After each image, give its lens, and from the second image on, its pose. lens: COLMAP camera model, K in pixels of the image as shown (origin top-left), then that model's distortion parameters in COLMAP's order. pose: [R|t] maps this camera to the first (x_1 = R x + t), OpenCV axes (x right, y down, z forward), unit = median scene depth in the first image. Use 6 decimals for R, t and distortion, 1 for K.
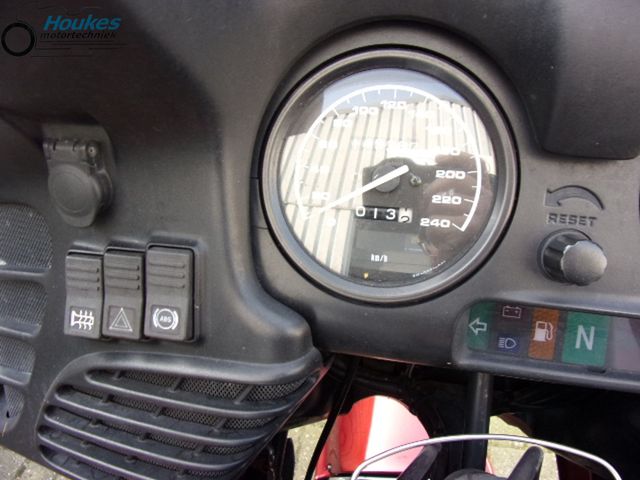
lens RADIAL K [[453.5, 0, 326.9], [0, 453.5, 243.6], [0, 0, 1]] dist [-0.038597, 0.003868]
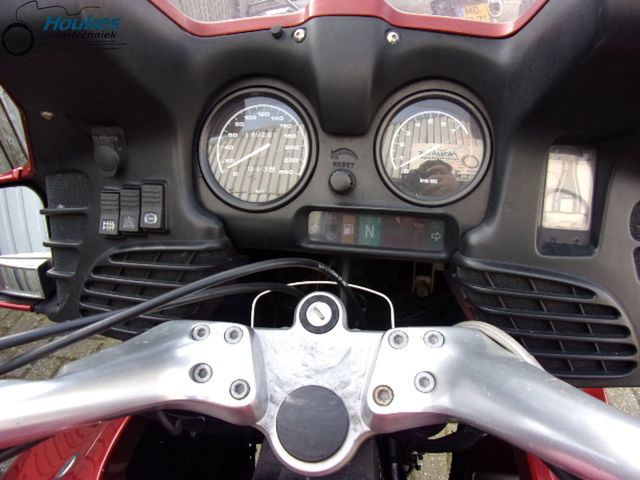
lens RADIAL K [[448.4, 0, 318.6], [0, 448.4, 242.0], [0, 0, 1]] dist [-0.062464, -0.000585]
pose [[0.999766, -0.020059, 0.008123, 0.370632], [0.020405, 0.998784, -0.044890, 0.362979], [-0.007212, 0.045046, 0.998959, -0.977067]]
